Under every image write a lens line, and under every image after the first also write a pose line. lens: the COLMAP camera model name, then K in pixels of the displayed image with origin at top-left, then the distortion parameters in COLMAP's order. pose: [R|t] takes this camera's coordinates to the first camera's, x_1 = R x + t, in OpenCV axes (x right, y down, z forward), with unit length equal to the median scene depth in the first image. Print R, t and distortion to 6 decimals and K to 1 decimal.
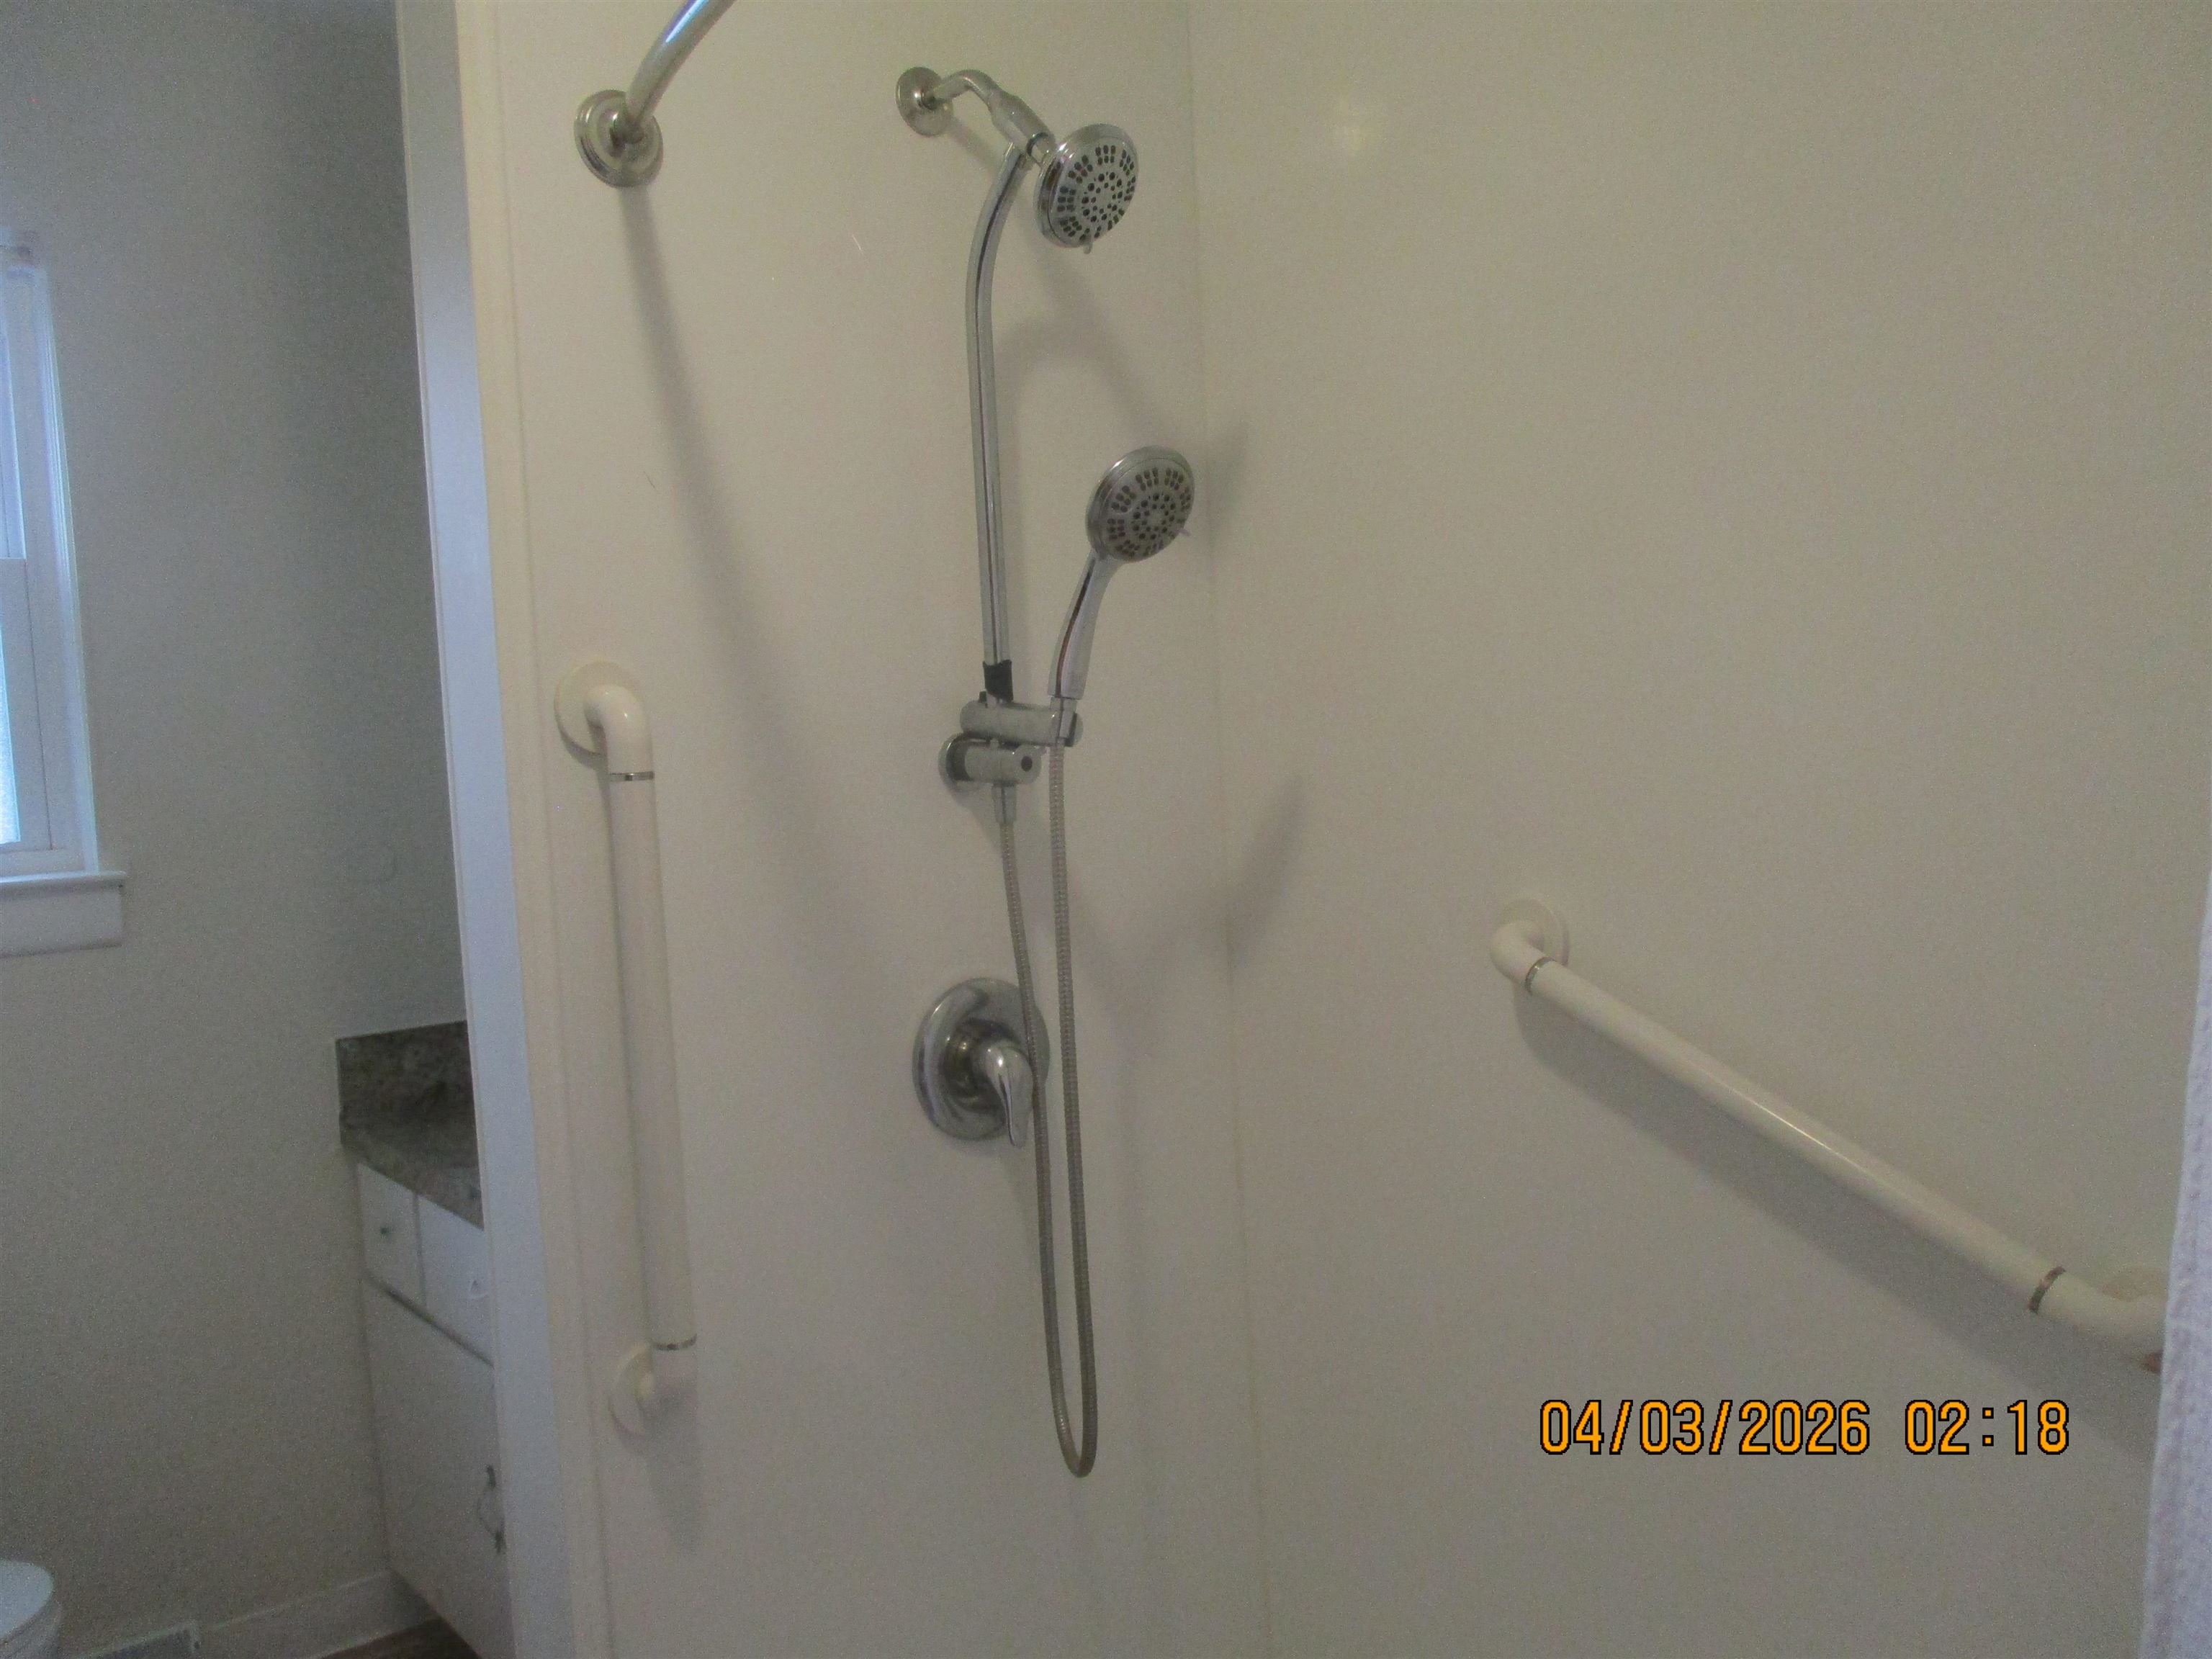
lens RADIAL K [[1928.2, 0, 1106.0], [0, 1928.2, 829.5], [0, 0, 1]] dist [0.011971, 0.014338]
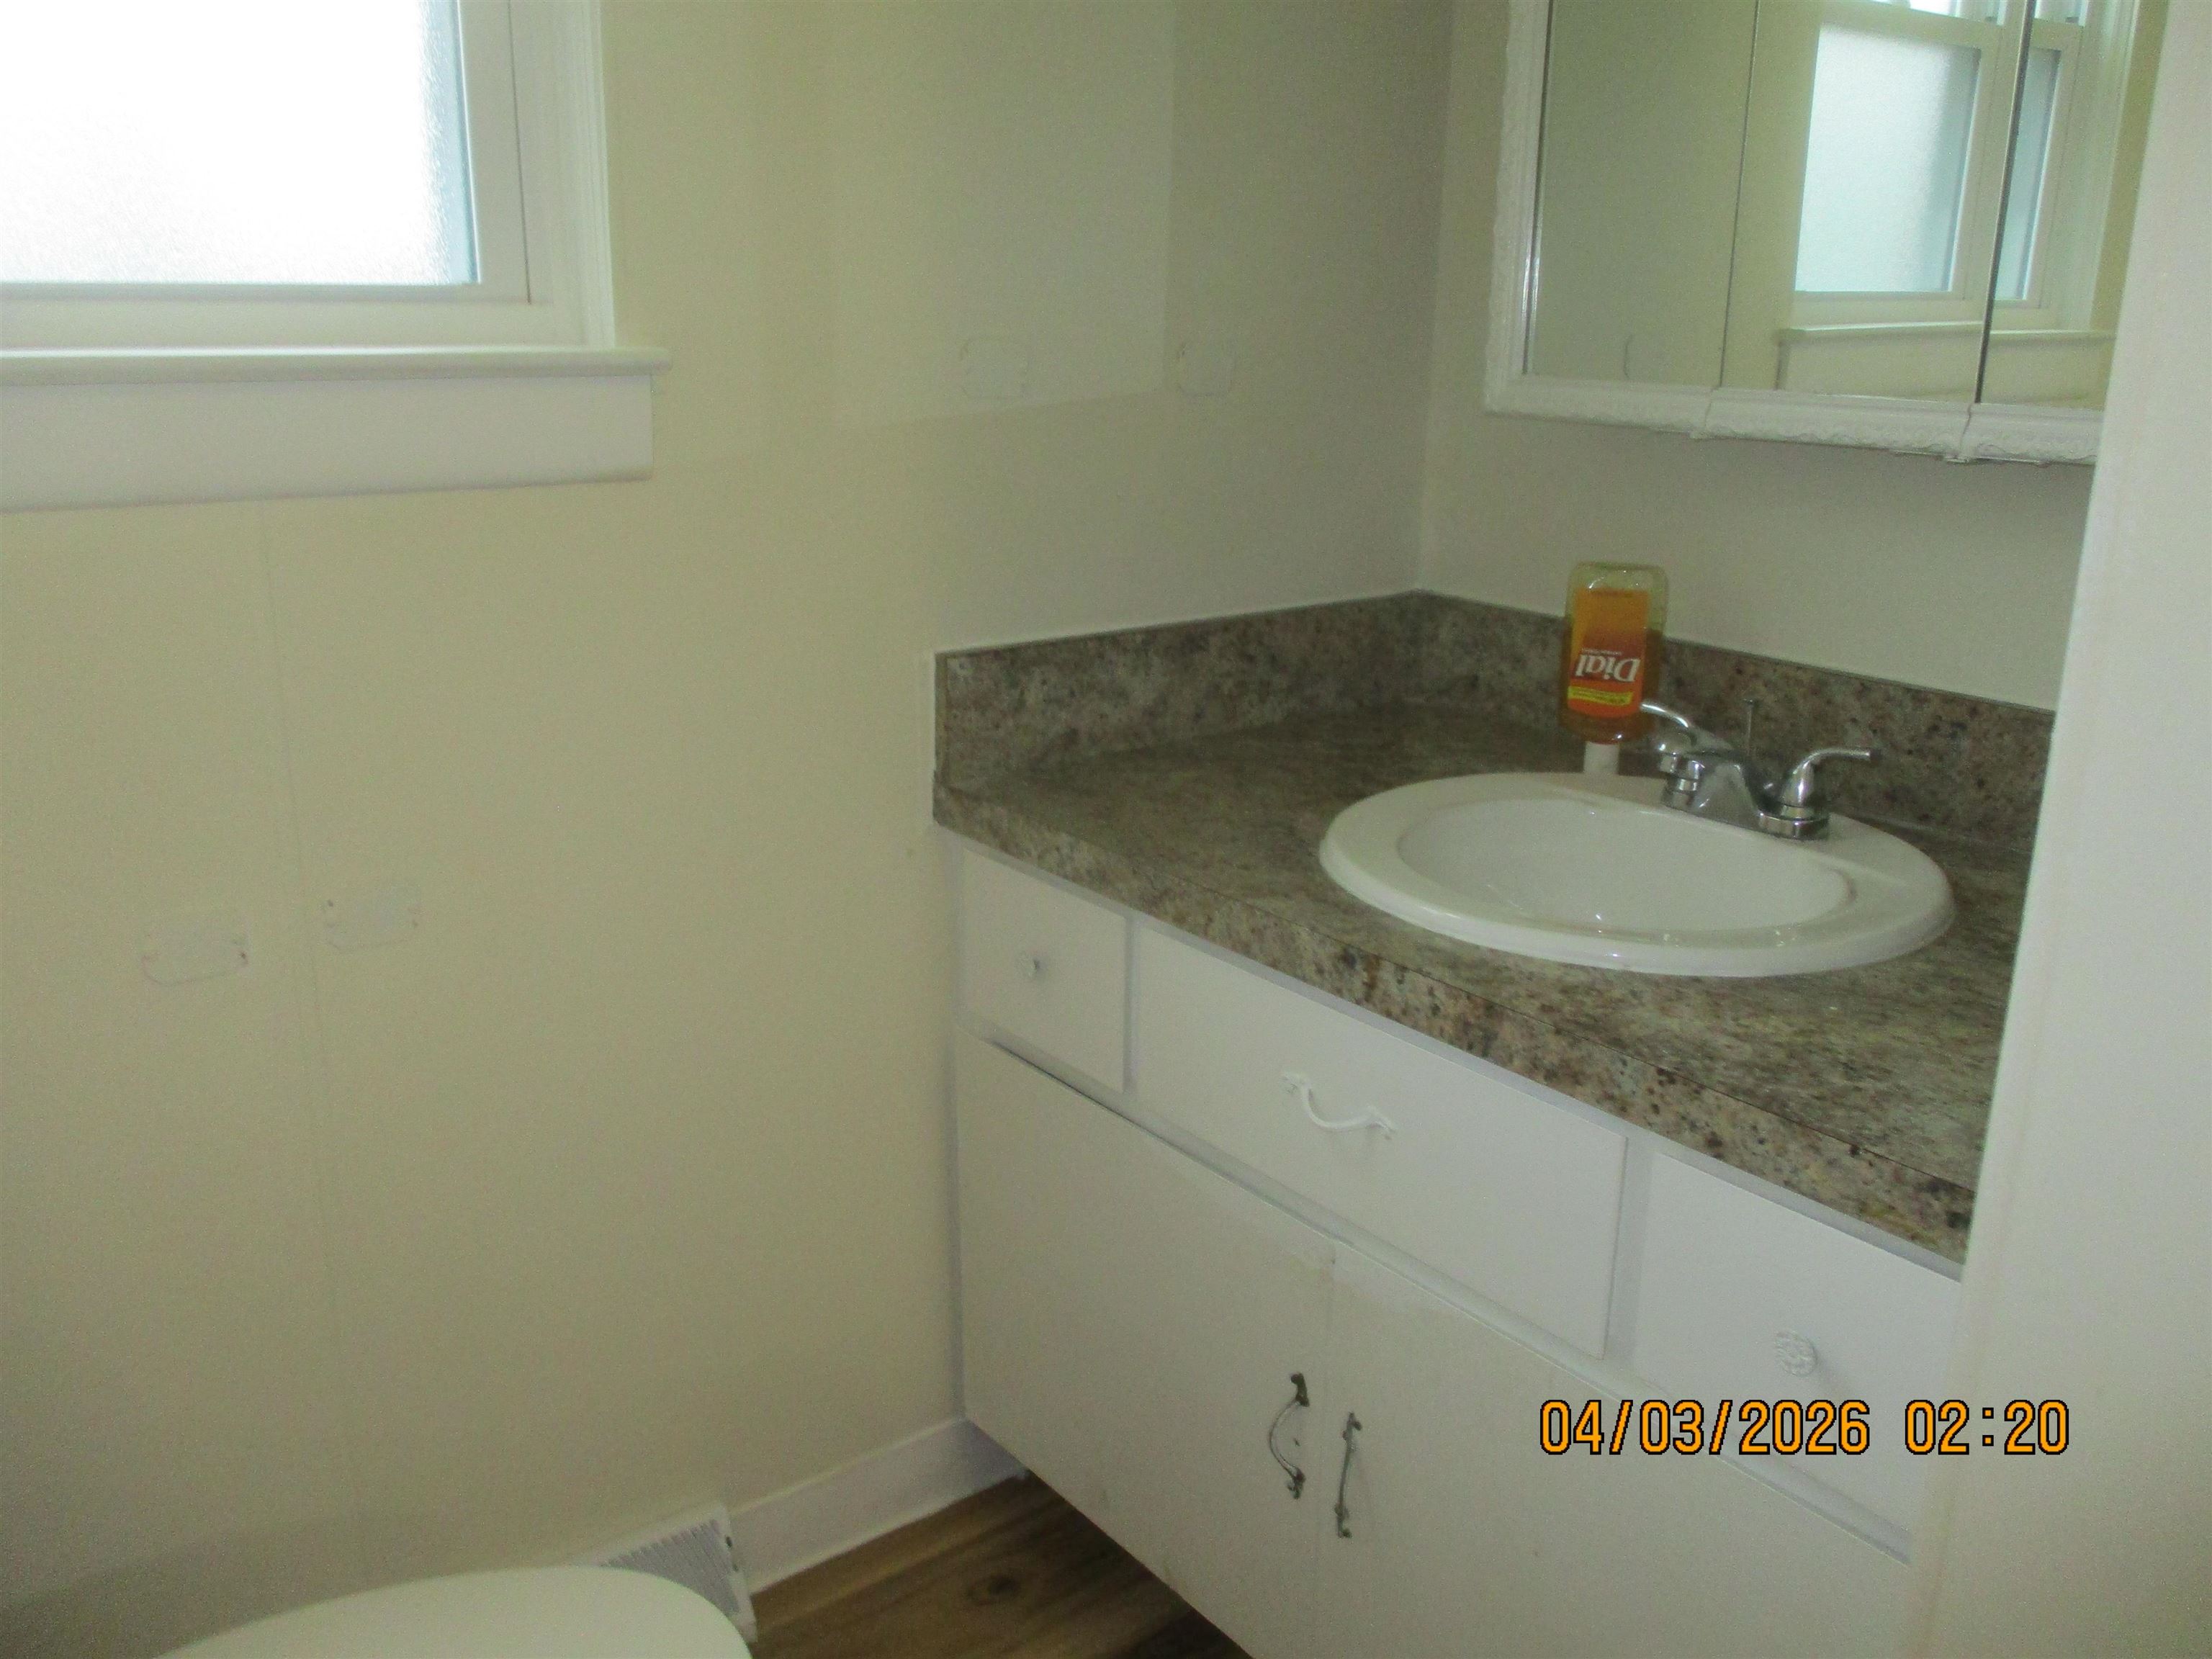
lens RADIAL K [[1928.2, 0, 1106.0], [0, 1928.2, 829.5], [0, 0, 1]] dist [0.011971, 0.014338]
pose [[0.998570, 0.053353, -0.003439, -0.343484], [-0.051628, 0.978996, 0.197233, 0.039354], [0.013890, -0.196773, 0.980351, 0.387957]]
